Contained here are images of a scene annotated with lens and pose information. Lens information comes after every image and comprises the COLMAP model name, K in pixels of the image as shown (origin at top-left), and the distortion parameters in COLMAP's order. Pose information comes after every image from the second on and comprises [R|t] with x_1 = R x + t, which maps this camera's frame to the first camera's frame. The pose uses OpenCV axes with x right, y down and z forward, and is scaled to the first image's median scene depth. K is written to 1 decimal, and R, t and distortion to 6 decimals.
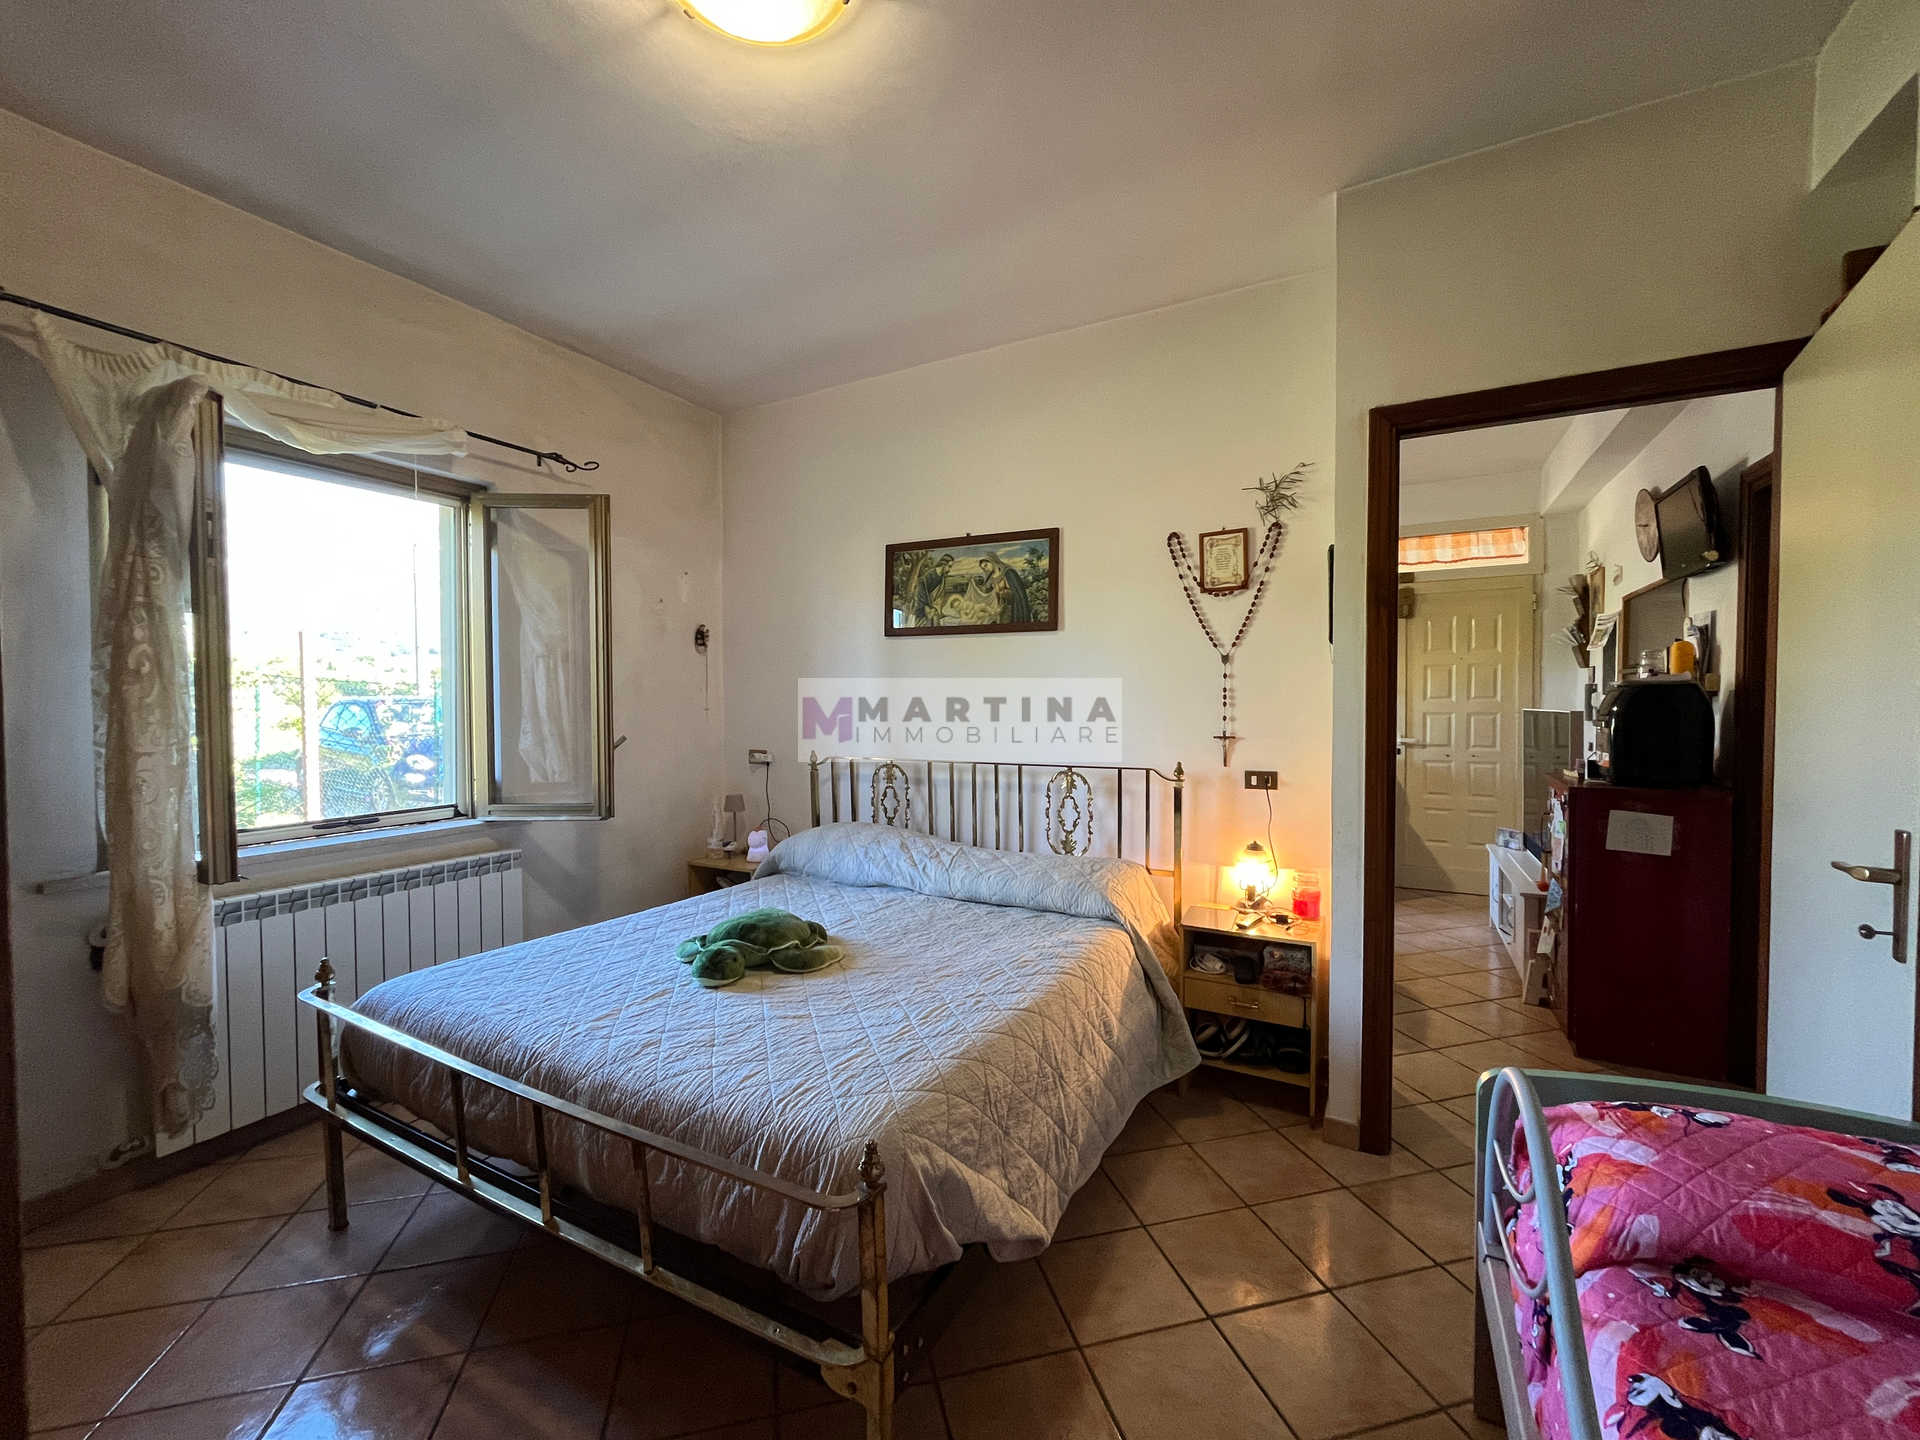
lens RADIAL K [[764.9, 0, 991.7], [0, 764.9, 728.9], [0, 0, 1]] dist [-0.000104, -0.001063]
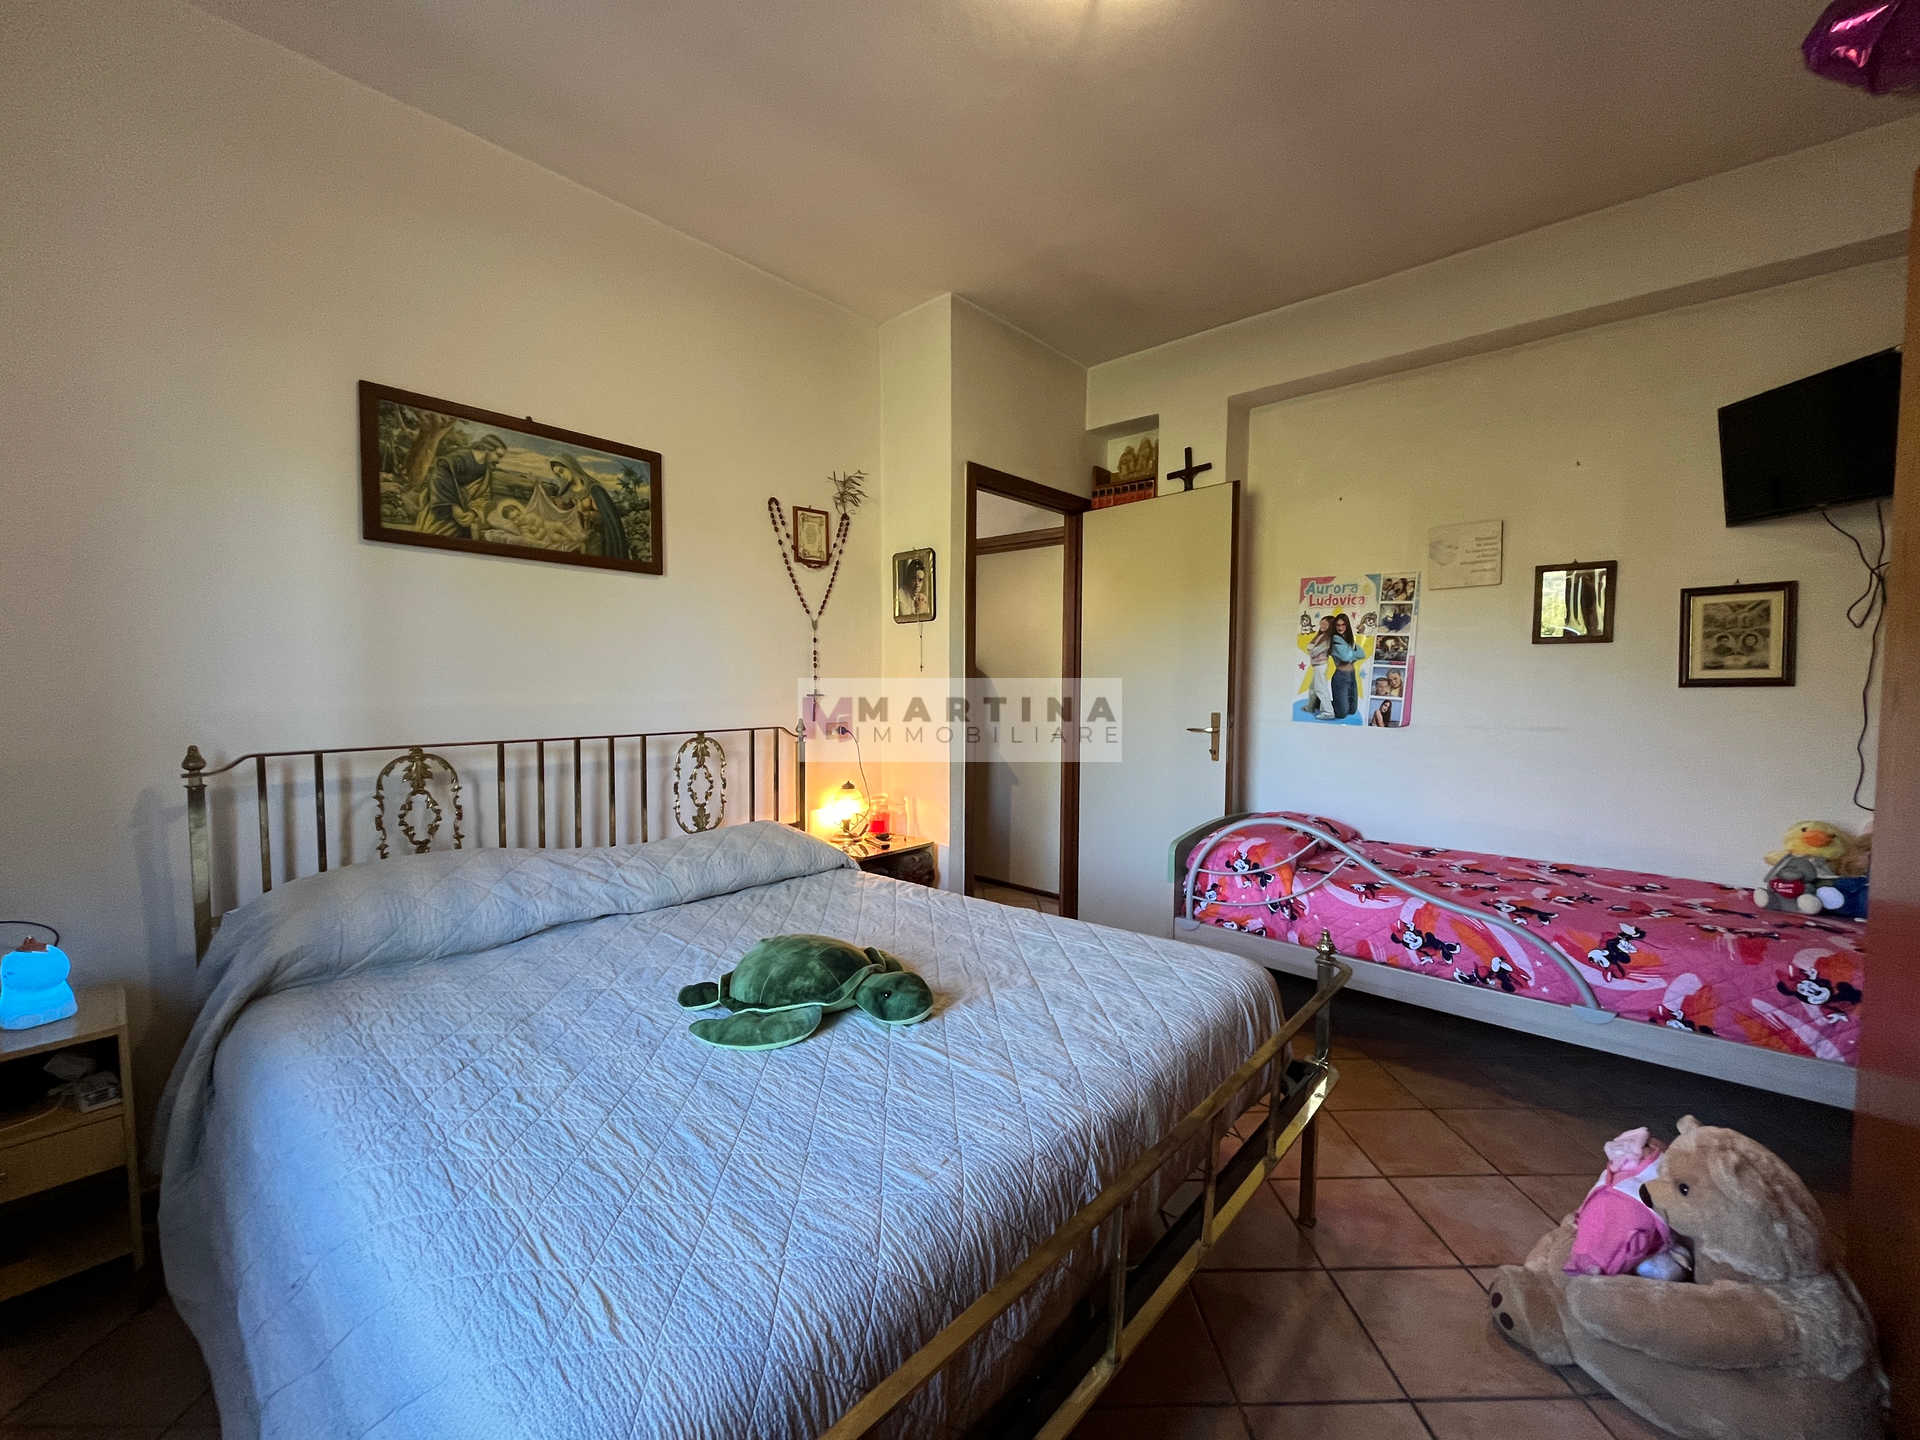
lens RADIAL K [[764.9, 0, 969.0], [0, 764.9, 715.4], [0, 0, 1]] dist [-0.000104, -0.001063]
pose [[0.248785, -0.047343, 0.967401, -0.660922], [0.019230, 0.998849, 0.043937, -0.003334], [-0.968368, 0.007672, 0.249409, 0.455350]]
